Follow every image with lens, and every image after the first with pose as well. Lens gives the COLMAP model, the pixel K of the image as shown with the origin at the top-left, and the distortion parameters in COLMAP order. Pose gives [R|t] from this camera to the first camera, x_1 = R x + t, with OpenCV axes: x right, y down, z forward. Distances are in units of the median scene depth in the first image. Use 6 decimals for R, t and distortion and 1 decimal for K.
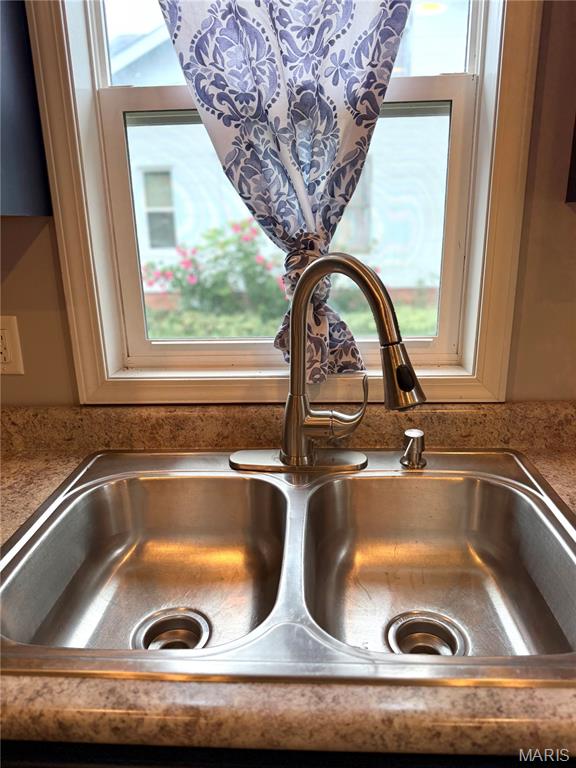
lens RADIAL K [[541.3, 0, 289.2], [0, 541.3, 391.8], [0, 0, 1]] dist [0.028189, -0.049194]
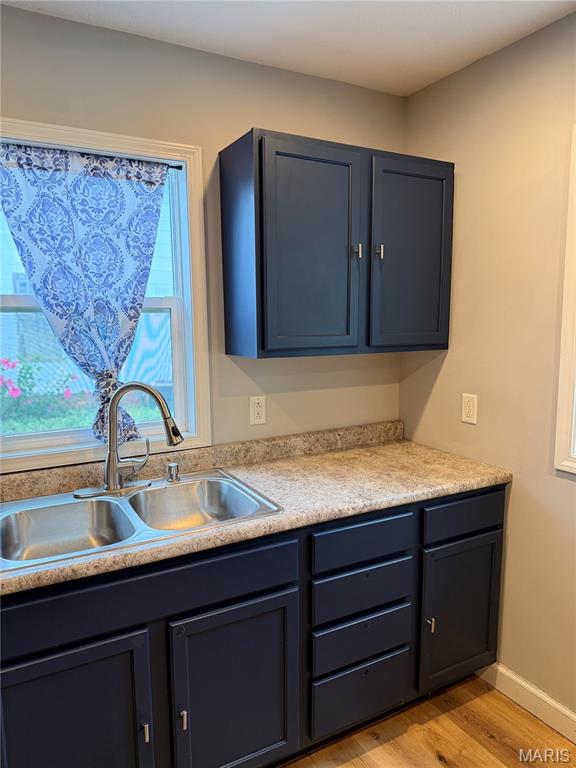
lens RADIAL K [[541.3, 0, 290.4], [0, 541.3, 388.1], [0, 0, 1]] dist [0.028189, -0.049194]
pose [[0.843025, -0.053074, 0.535249, -0.469532], [0.153116, 0.977628, -0.144220, 0.156838], [-0.515620, 0.203536, 0.832291, -0.975974]]
